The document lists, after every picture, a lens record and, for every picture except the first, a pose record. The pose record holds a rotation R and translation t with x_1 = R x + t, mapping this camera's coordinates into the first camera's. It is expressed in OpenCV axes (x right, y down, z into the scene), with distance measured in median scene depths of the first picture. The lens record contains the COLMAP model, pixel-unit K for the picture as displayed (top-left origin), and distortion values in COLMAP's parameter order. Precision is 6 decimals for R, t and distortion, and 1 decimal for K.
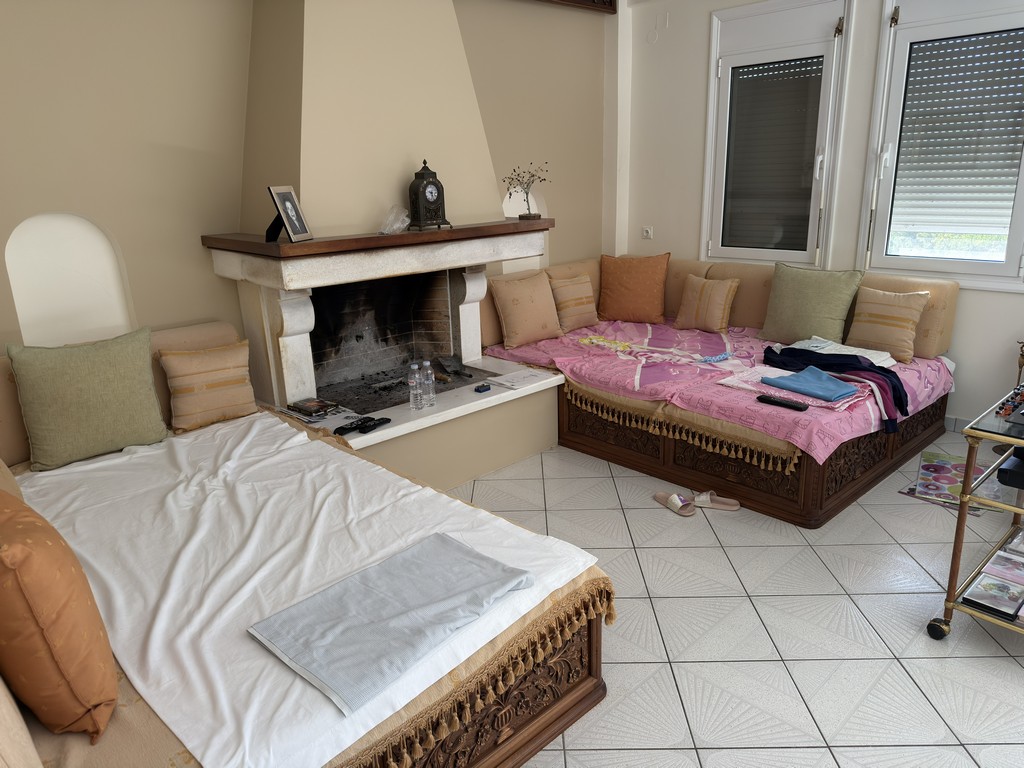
lens RADIAL K [[725.0, 0, 513.5], [0, 725.0, 387.7], [0, 0, 1]] dist [0.071927, -0.091904]
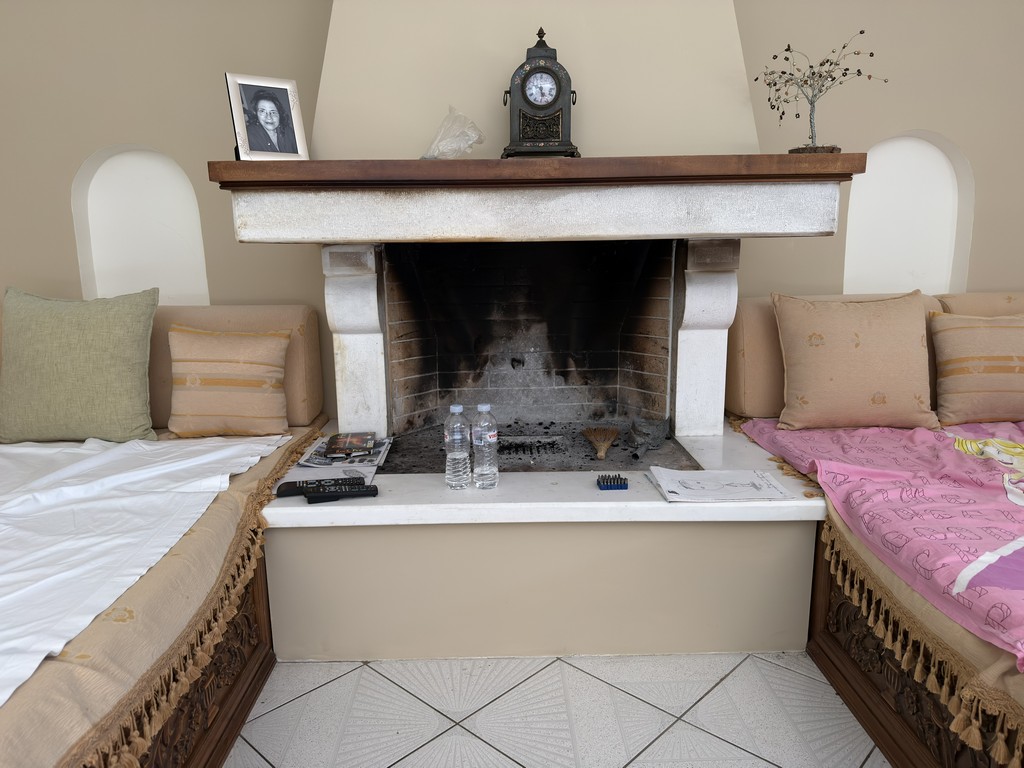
lens RADIAL K [[725.0, 0, 487.7], [0, 725.0, 387.3], [0, 0, 1]] dist [0.071927, -0.091904]
pose [[0.725193, 0.153553, -0.671205, 0.213506], [-0.207969, 0.978135, -0.000927, -0.043394], [0.656387, 0.140262, 0.741271, 0.537691]]
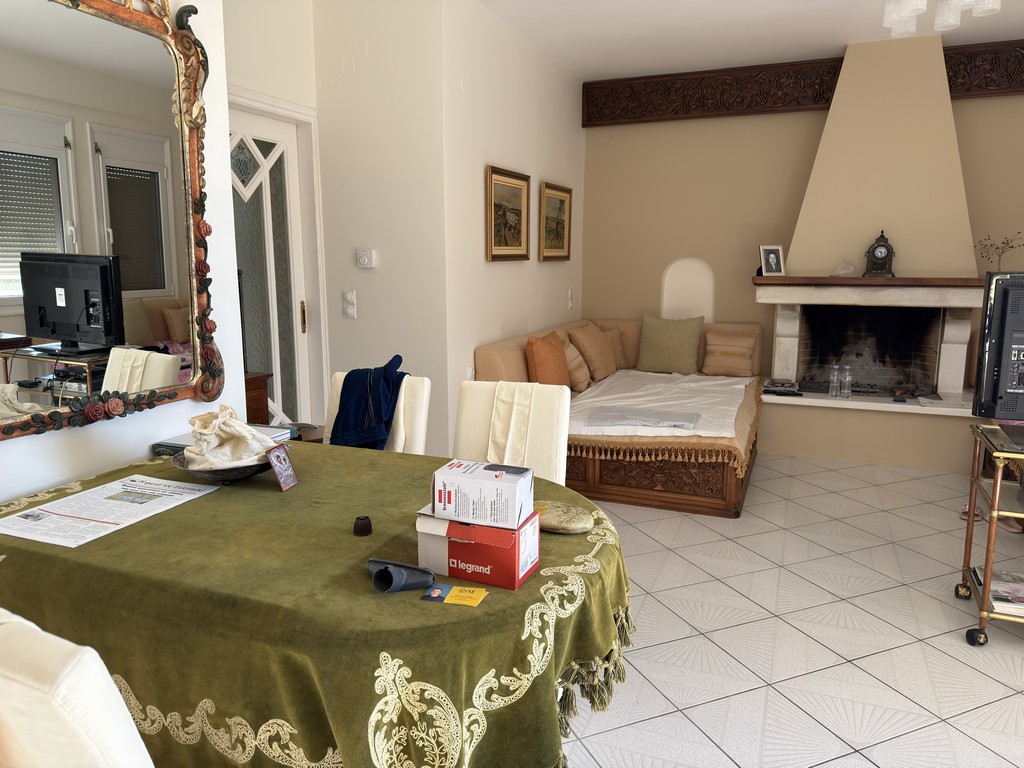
lens RADIAL K [[725.0, 0, 512.4], [0, 725.0, 375.4], [0, 0, 1]] dist [0.071927, -0.091904]
pose [[0.419896, 0.178075, -0.889931, 0.799362], [-0.275445, 0.959316, 0.061996, 0.066858], [0.864765, 0.219095, 0.451862, -0.202044]]
